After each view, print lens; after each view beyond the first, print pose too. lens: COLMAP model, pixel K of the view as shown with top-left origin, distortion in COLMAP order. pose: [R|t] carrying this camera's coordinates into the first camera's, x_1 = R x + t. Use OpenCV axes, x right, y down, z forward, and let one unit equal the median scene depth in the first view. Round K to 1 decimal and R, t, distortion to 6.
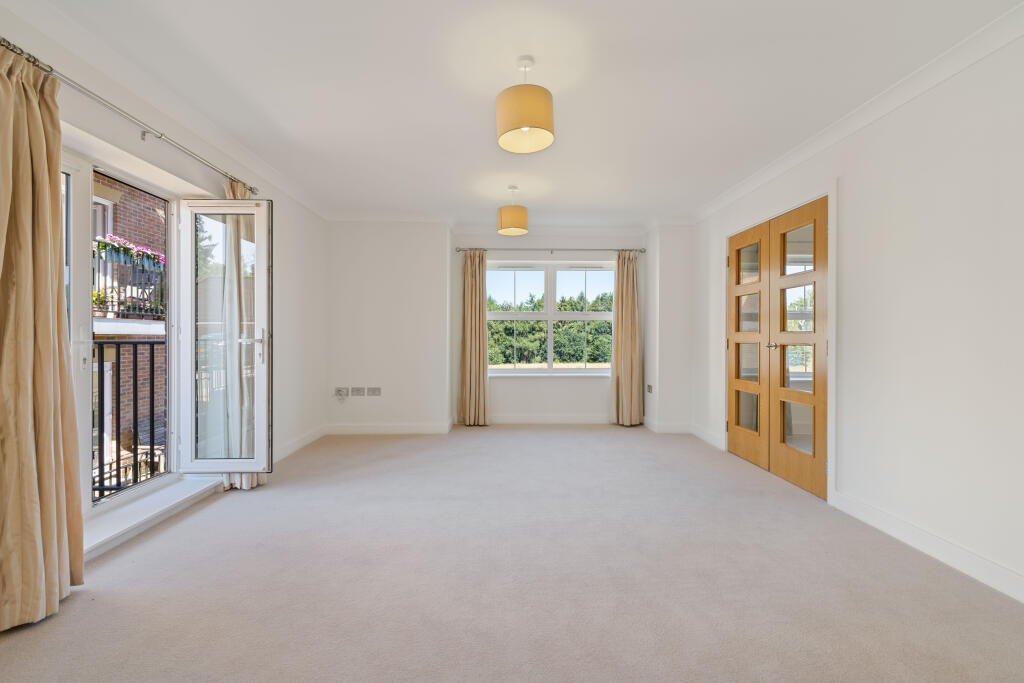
lens RADIAL K [[427.1, 0, 514.0], [0, 427.1, 339.4], [0, 0, 1]] dist [-0.000073, -0.000325]
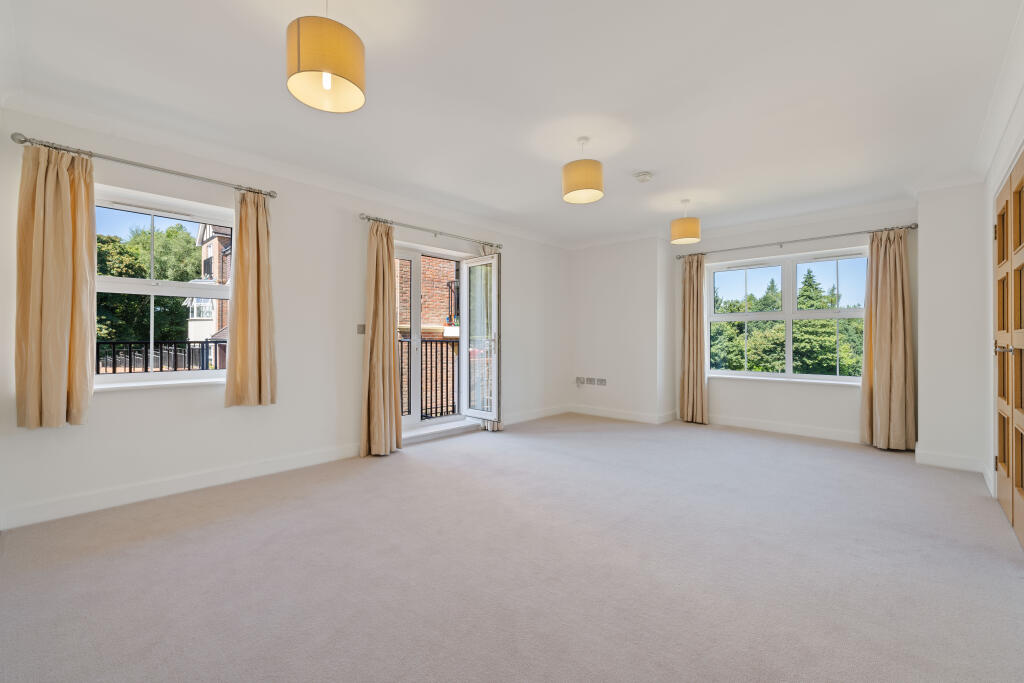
lens RADIAL K [[431.5, 0, 514.7], [0, 431.5, 333.4], [0, 0, 1]] dist [0.002029, 0.000681]
pose [[0.709083, -0.007163, -0.705088, 0.338784], [-0.005602, 0.999860, -0.015792, 0.002284], [0.705103, 0.015148, 0.708944, -0.061715]]
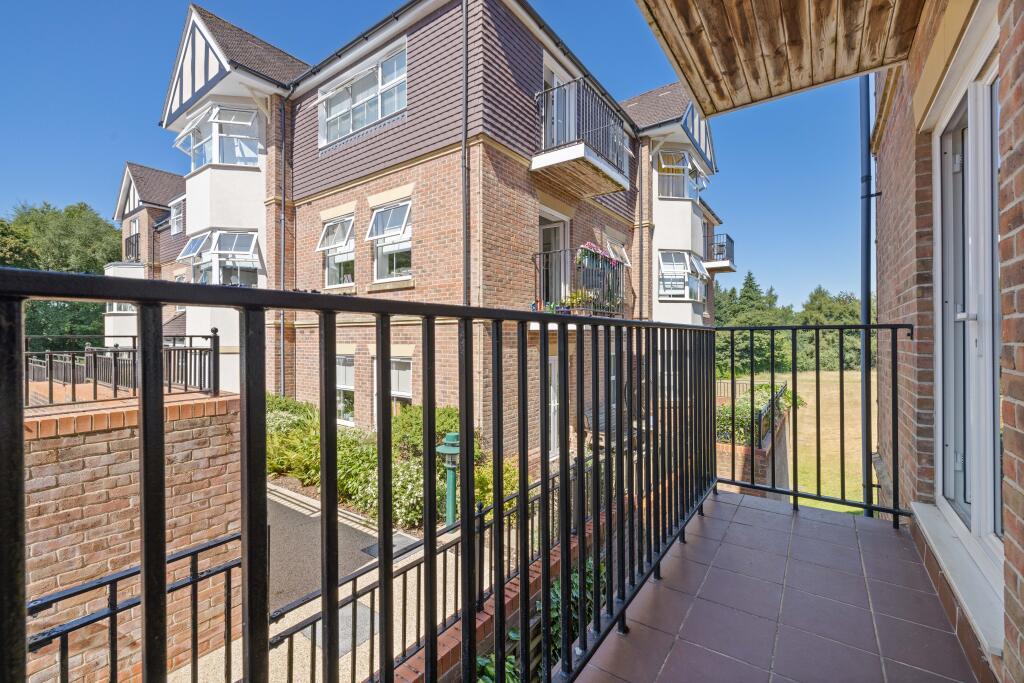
lens RADIAL K [[431.5, 0, 514.7], [0, 431.5, 333.4], [0, 0, 1]] dist [0.002029, 0.000681]
pose [[0.794151, -0.011365, -0.607615, -0.486411], [0.001226, 0.999853, -0.017099, 0.024064], [0.607720, 0.012834, 0.794048, -0.028188]]
